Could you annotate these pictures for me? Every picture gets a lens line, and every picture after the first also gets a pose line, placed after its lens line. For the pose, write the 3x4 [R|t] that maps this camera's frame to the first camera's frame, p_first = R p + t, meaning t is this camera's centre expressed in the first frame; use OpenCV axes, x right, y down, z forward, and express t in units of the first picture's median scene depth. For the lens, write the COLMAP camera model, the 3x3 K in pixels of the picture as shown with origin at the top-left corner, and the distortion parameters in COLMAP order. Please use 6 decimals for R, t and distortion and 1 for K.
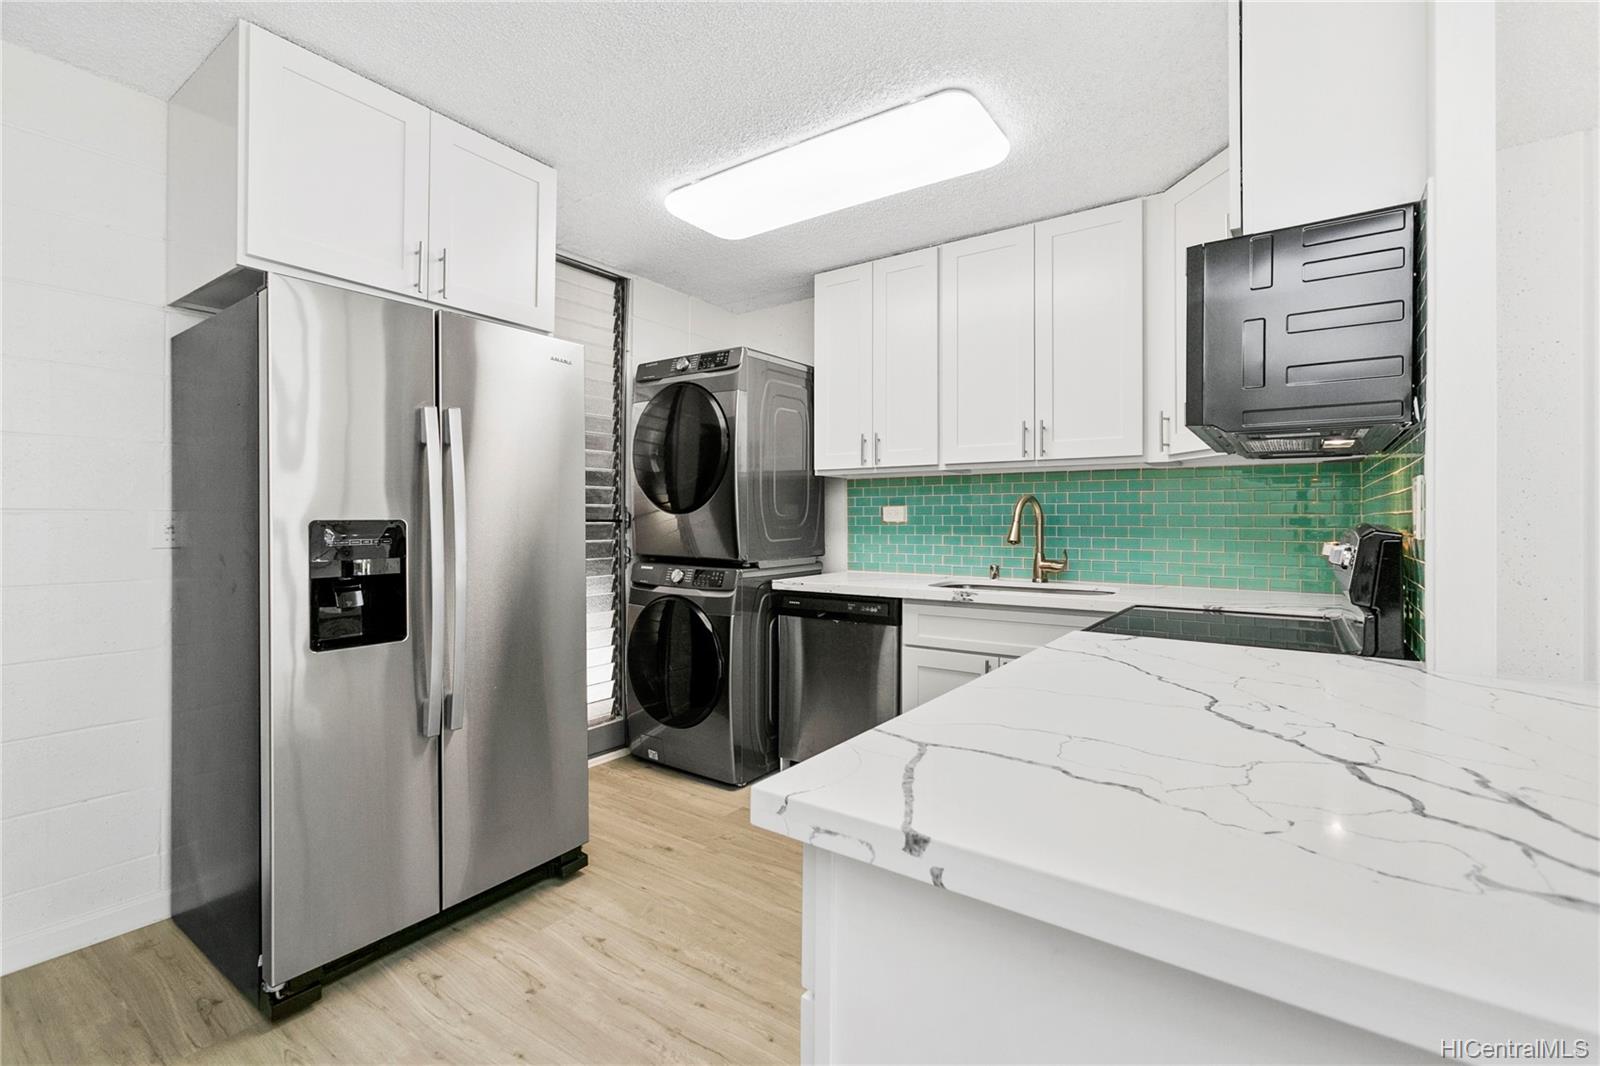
lens RADIAL K [[724.5, 0, 807.9], [0, 724.5, 519.4], [0, 0, 1]] dist [0.000295, 0.005301]
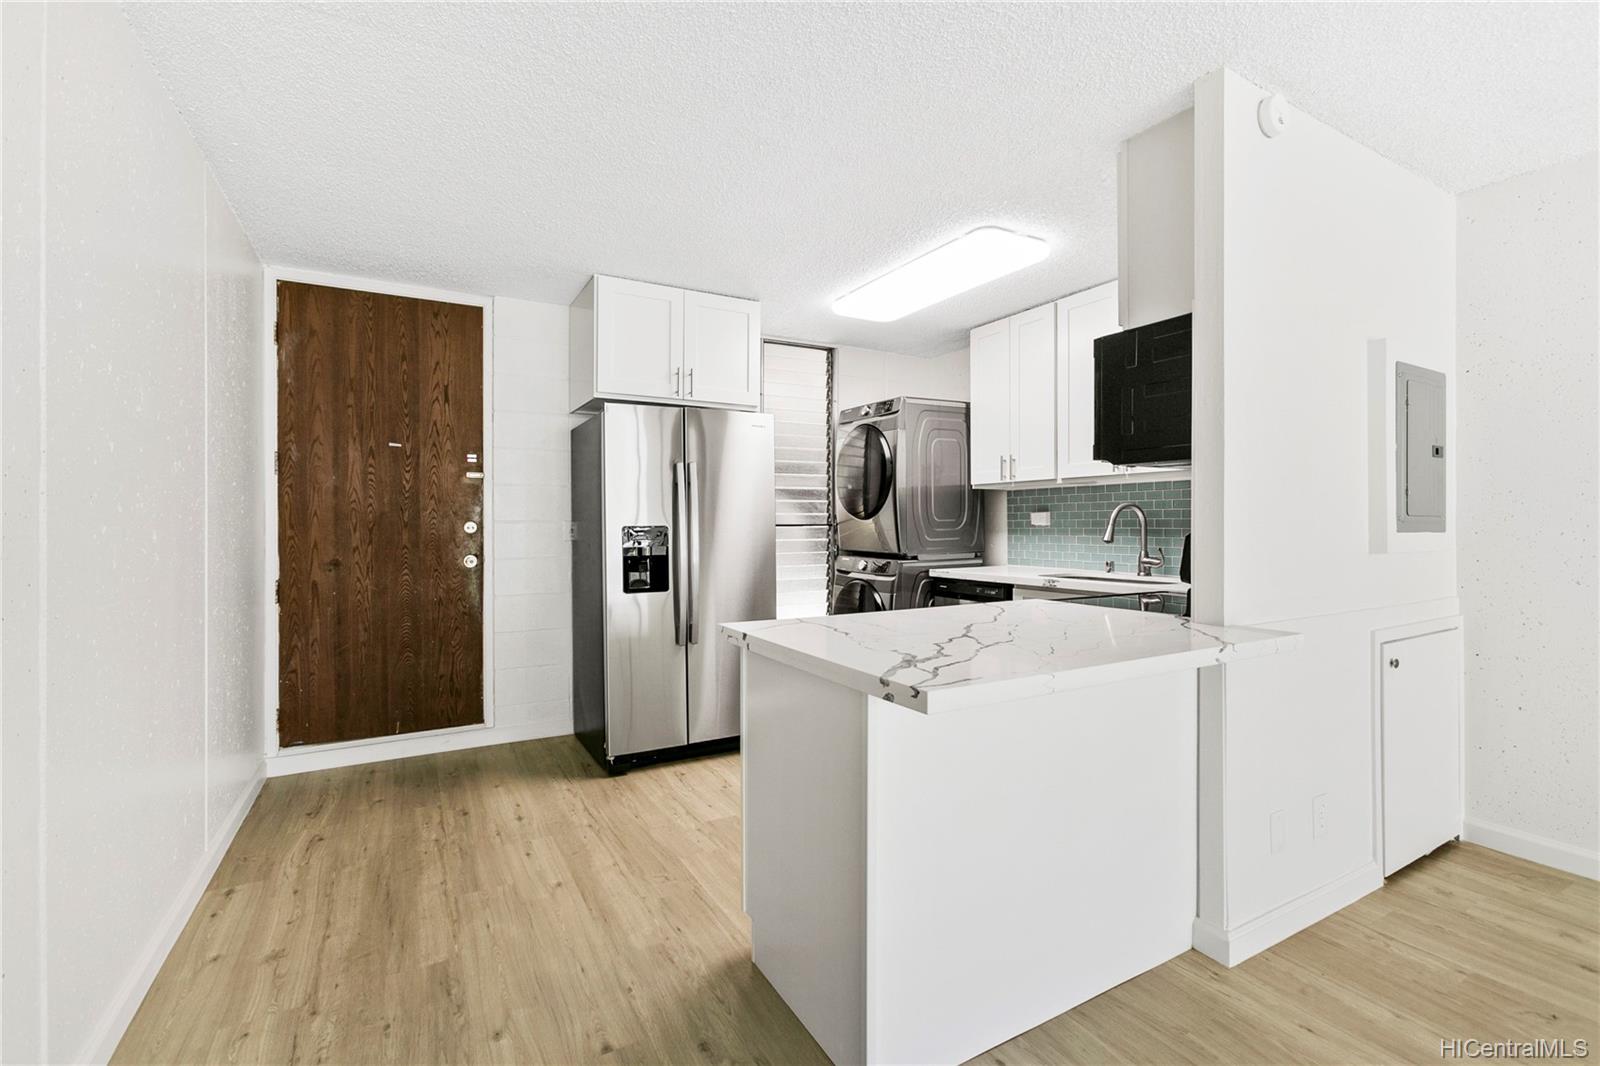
lens RADIAL K [[724.5, 0, 809.9], [0, 724.5, 531.1], [0, 0, 1]] dist [0.000295, 0.005301]
pose [[0.909394, -0.000044, -0.415935, 0.316936], [0.005416, 0.999916, 0.011736, -0.003145], [0.415900, -0.012925, 0.909319, -0.306706]]
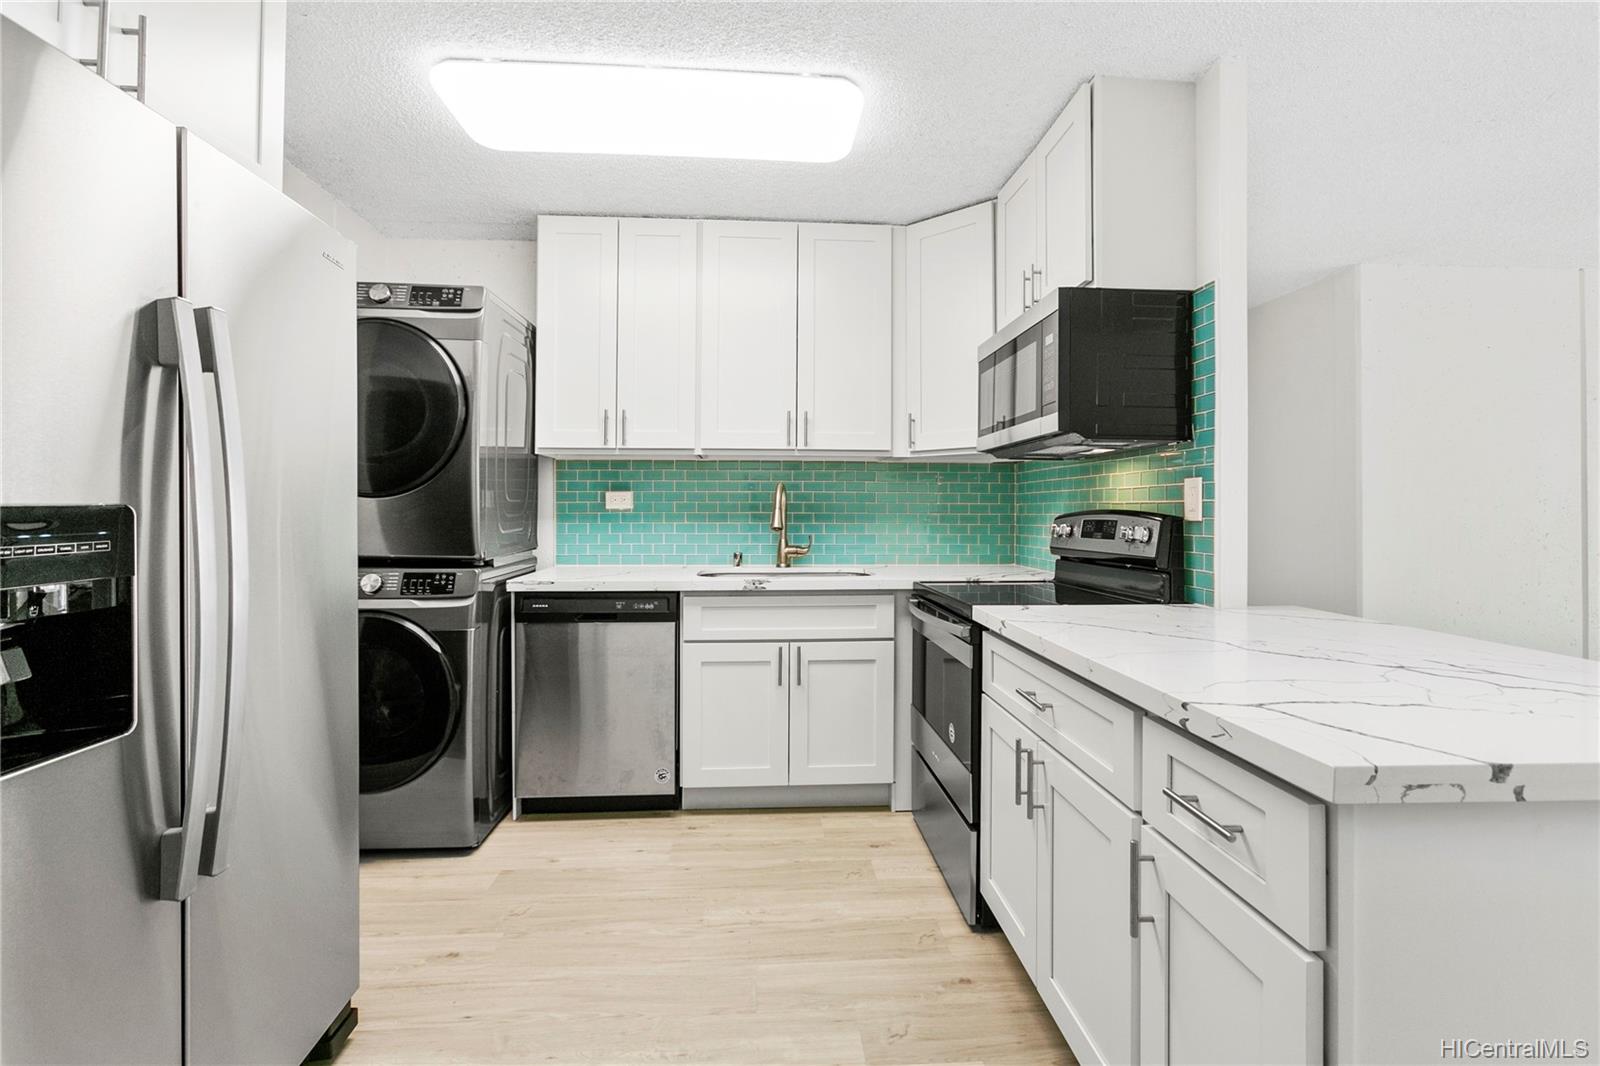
lens RADIAL K [[724.5, 0, 805.1], [0, 724.5, 504.7], [0, 0, 1]] dist [0.000295, 0.005301]
pose [[0.776964, 0.004560, 0.629529, -0.314103], [-0.002906, 0.999989, -0.003656, 0.000888], [-0.629539, 0.001011, 0.776969, 0.168871]]
